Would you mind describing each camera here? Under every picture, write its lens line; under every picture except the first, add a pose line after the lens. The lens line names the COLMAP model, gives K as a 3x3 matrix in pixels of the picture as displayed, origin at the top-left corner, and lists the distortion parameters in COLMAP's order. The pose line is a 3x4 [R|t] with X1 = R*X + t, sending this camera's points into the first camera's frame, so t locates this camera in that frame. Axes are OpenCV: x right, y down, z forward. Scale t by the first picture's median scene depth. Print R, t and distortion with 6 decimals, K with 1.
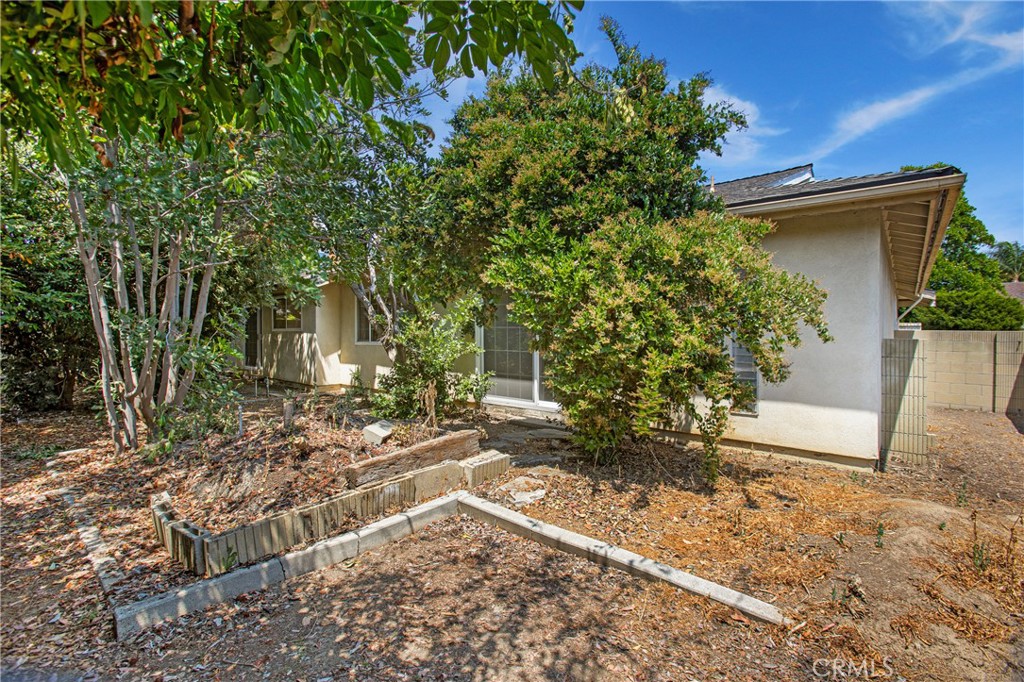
lens RADIAL K [[470.4, 0, 511.1], [0, 470.4, 337.1], [0, 0, 1]] dist [0.018381, 0.002302]
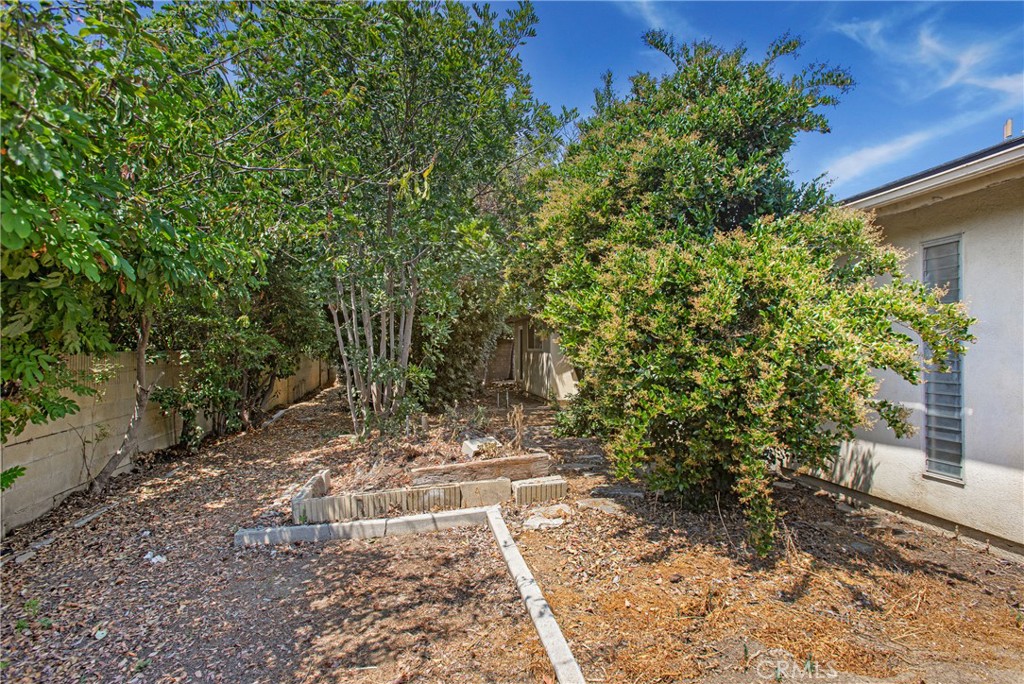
lens RADIAL K [[470.4, 0, 510.5], [0, 470.4, 347.1], [0, 0, 1]] dist [0.018381, 0.002302]
pose [[0.811139, -0.013183, -0.584705, 0.715689], [0.009943, 0.999912, -0.008751, -0.057029], [0.584769, 0.001285, 0.811199, 0.114558]]
